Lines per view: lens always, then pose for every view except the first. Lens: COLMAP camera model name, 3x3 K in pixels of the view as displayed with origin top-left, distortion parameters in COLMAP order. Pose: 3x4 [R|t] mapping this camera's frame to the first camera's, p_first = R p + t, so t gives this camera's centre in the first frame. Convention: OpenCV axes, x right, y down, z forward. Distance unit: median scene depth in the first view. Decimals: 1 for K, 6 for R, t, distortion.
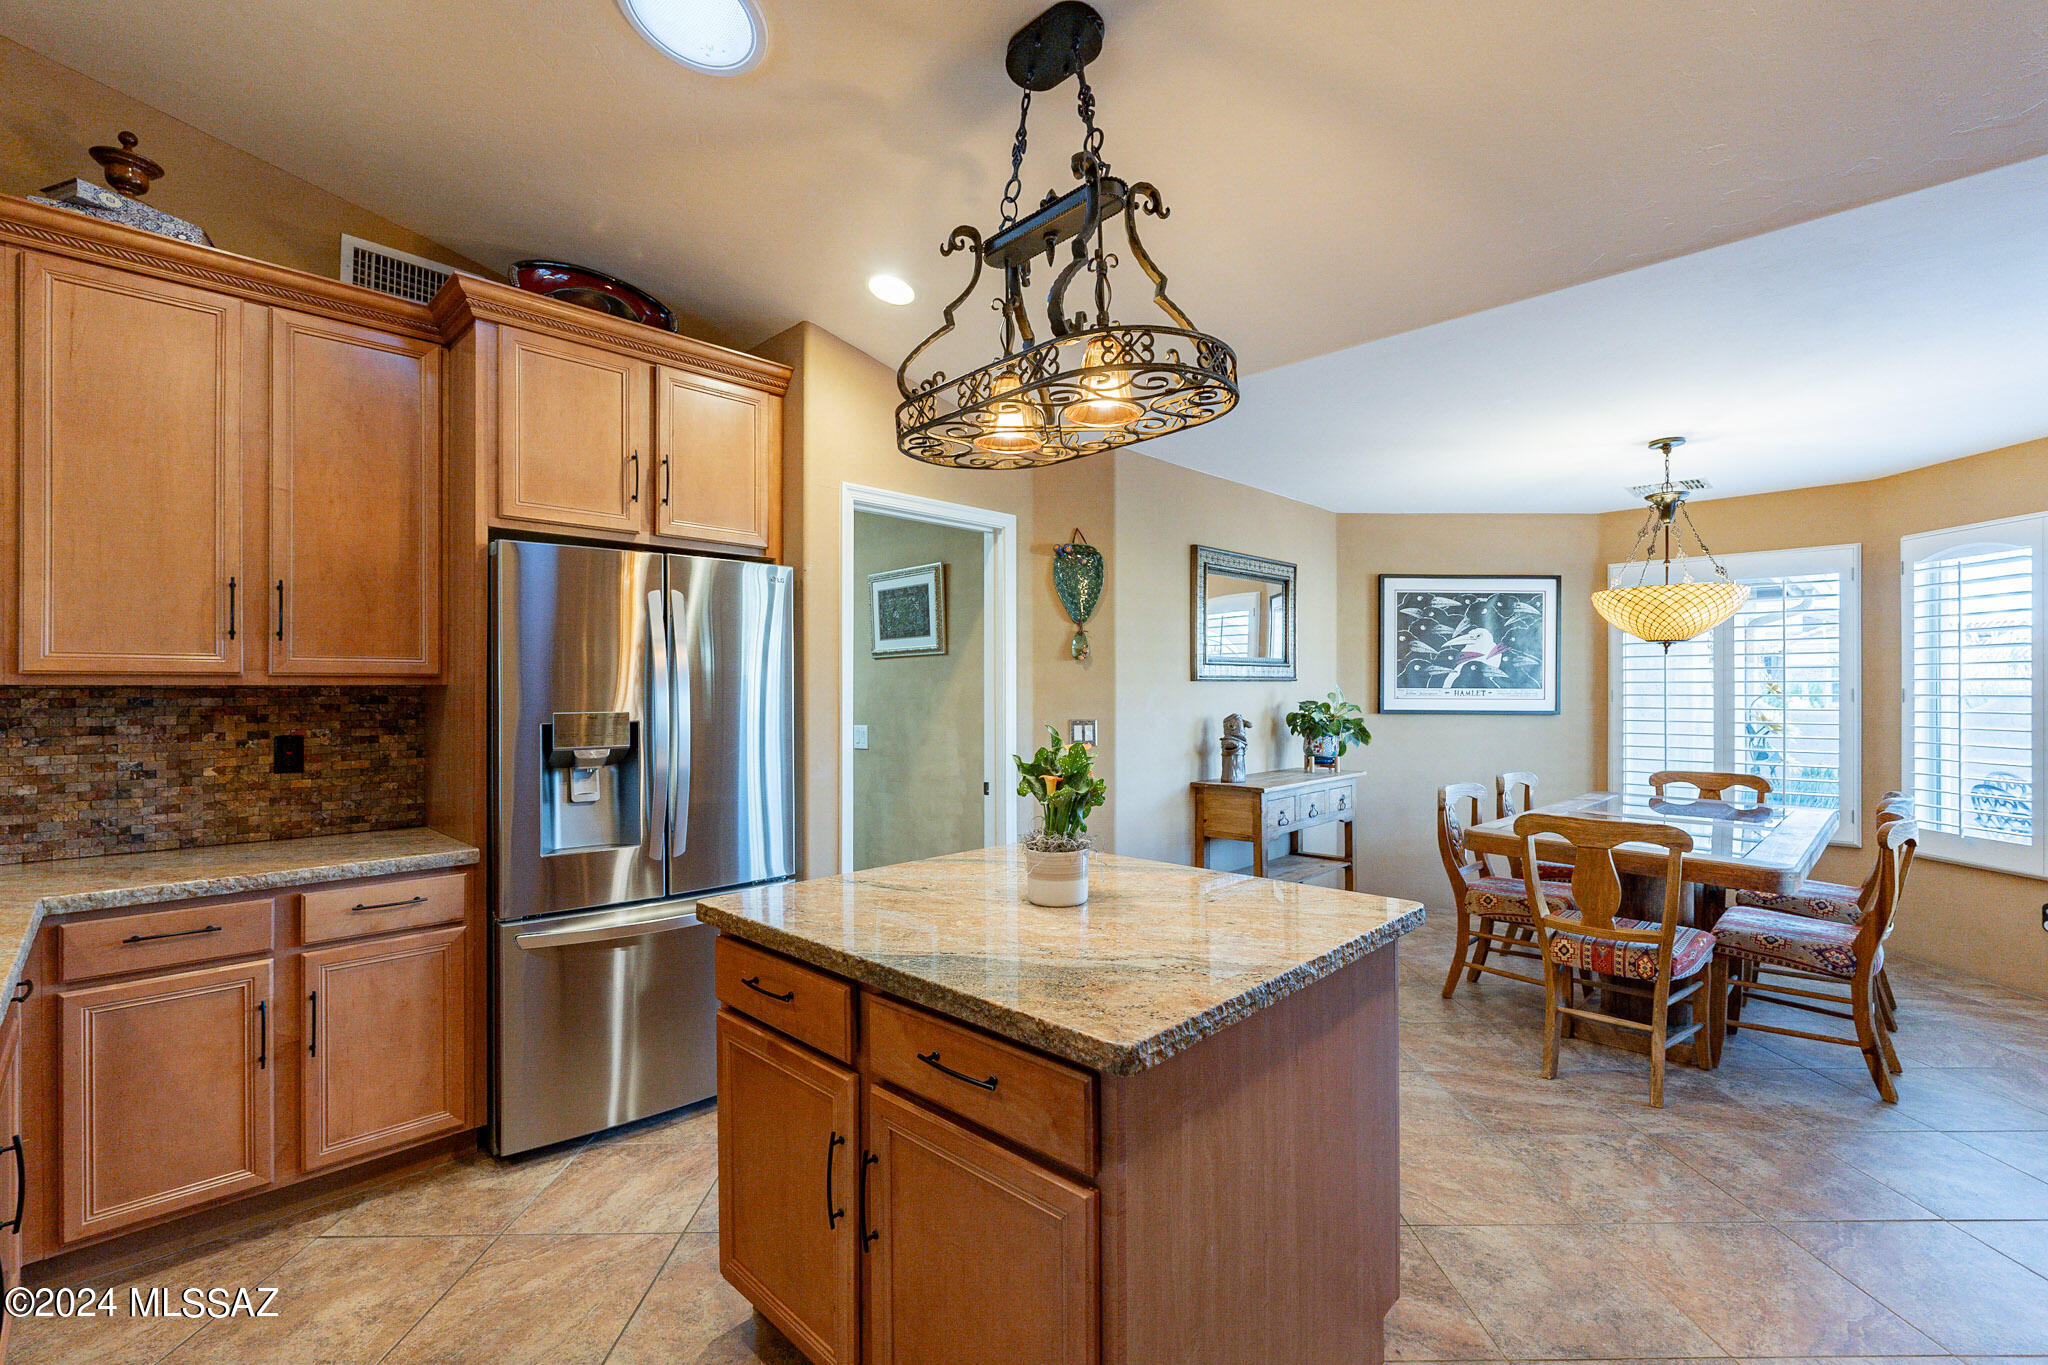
lens RADIAL K [[893.9, 0, 1016.1], [0, 893.9, 694.4], [0, 0, 1]] dist [-0.008978, -0.000266]
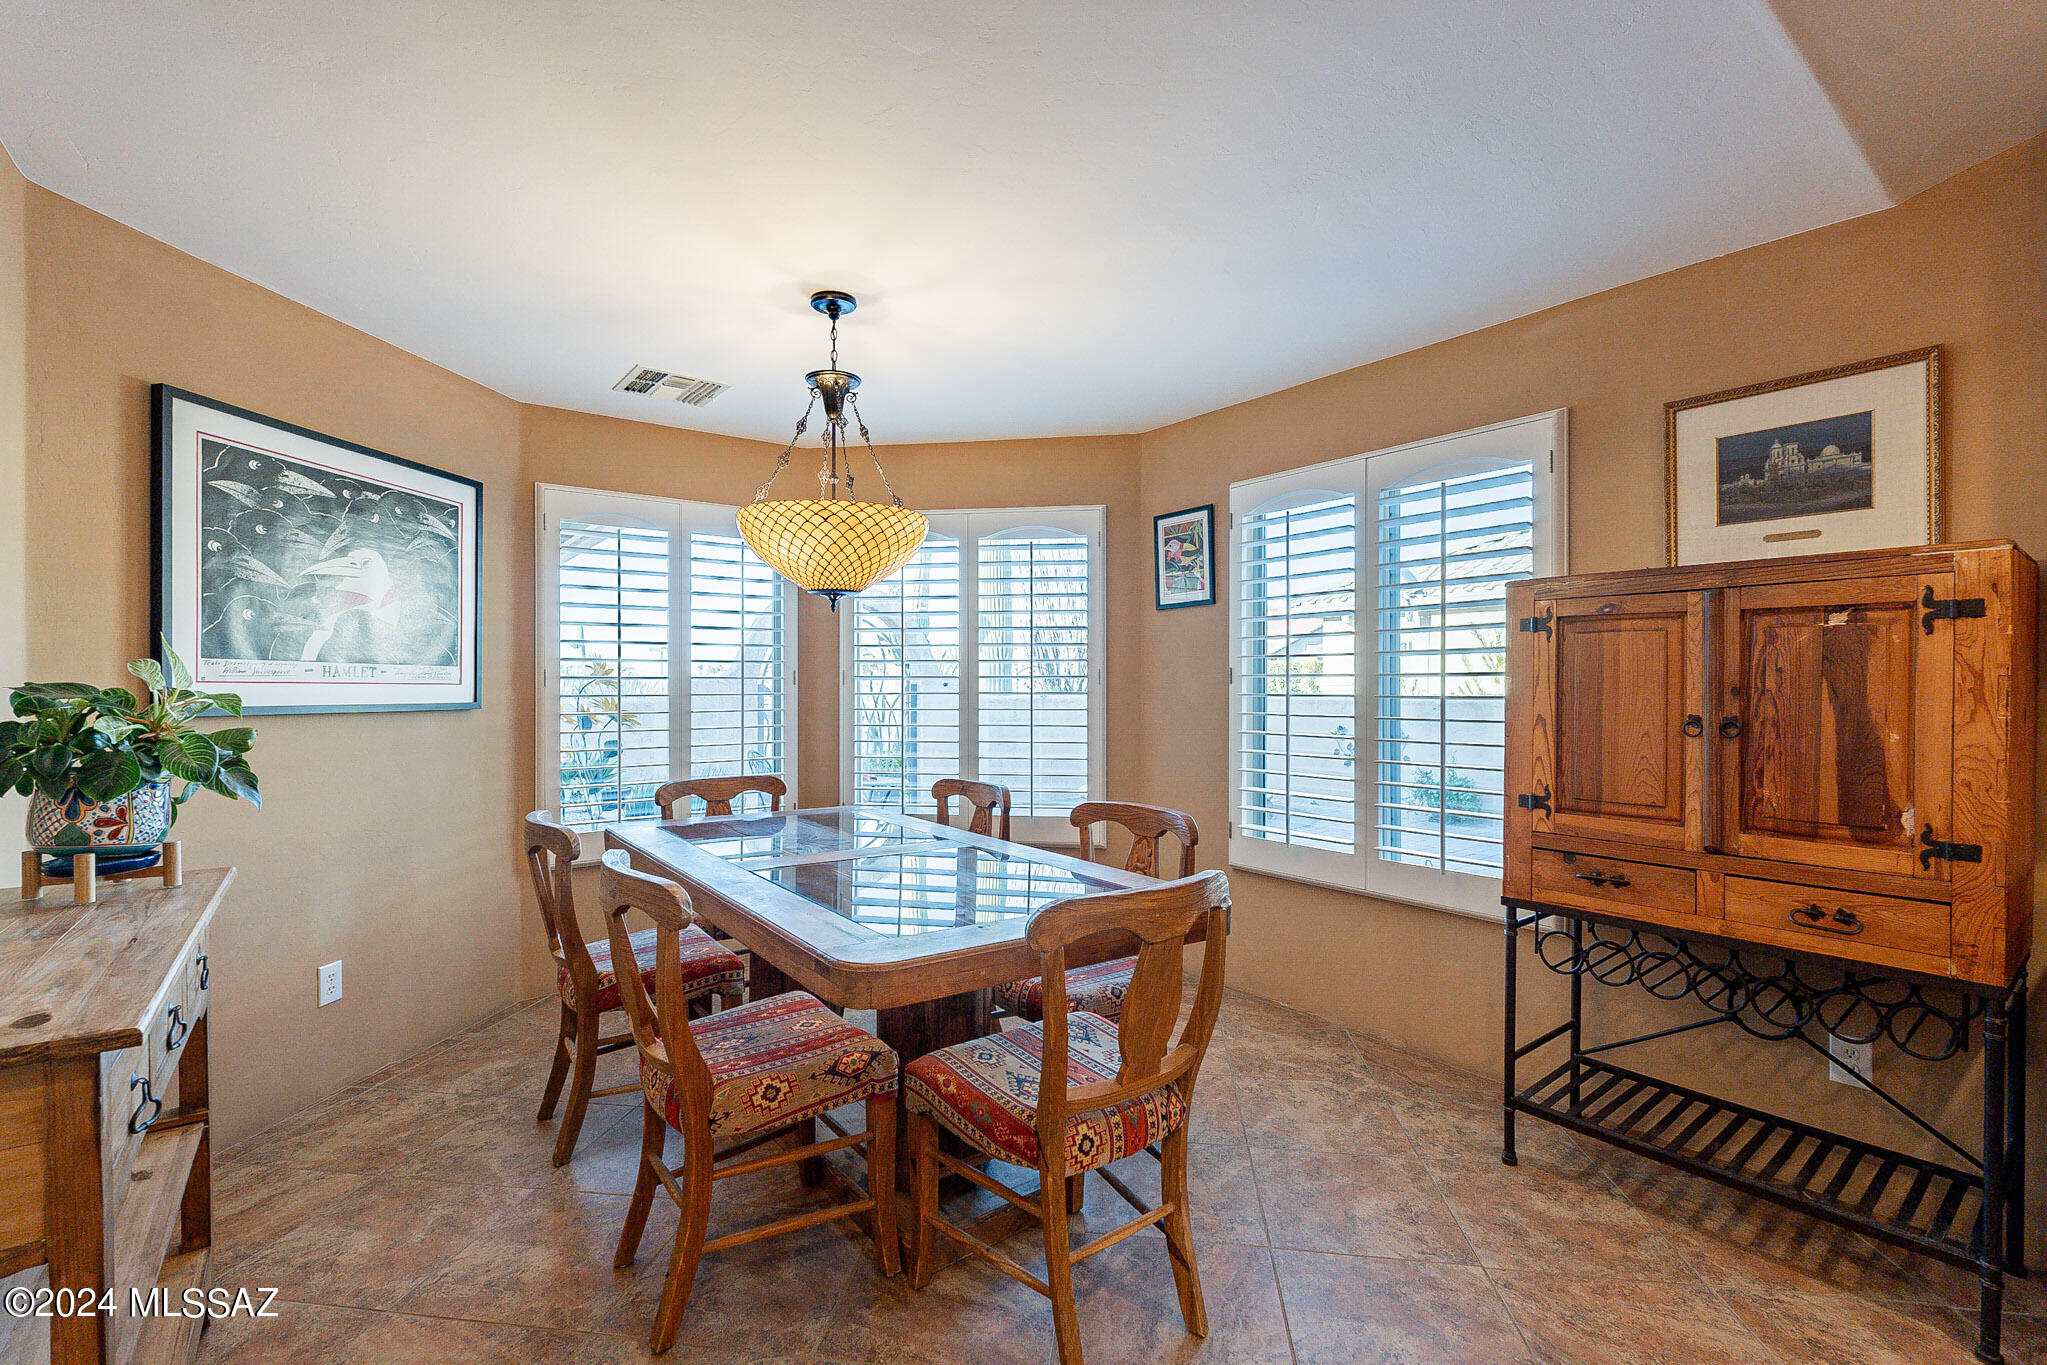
lens RADIAL K [[893.5, 0, 1017.5], [0, 893.5, 690.7], [0, 0, 1]] dist [-0.008978, -0.000266]
pose [[0.153885, -0.006568, 0.988067, 0.056540], [-0.004394, 0.999963, 0.007332, 0.004841], [-0.988079, -0.005470, 0.153851, 0.535780]]
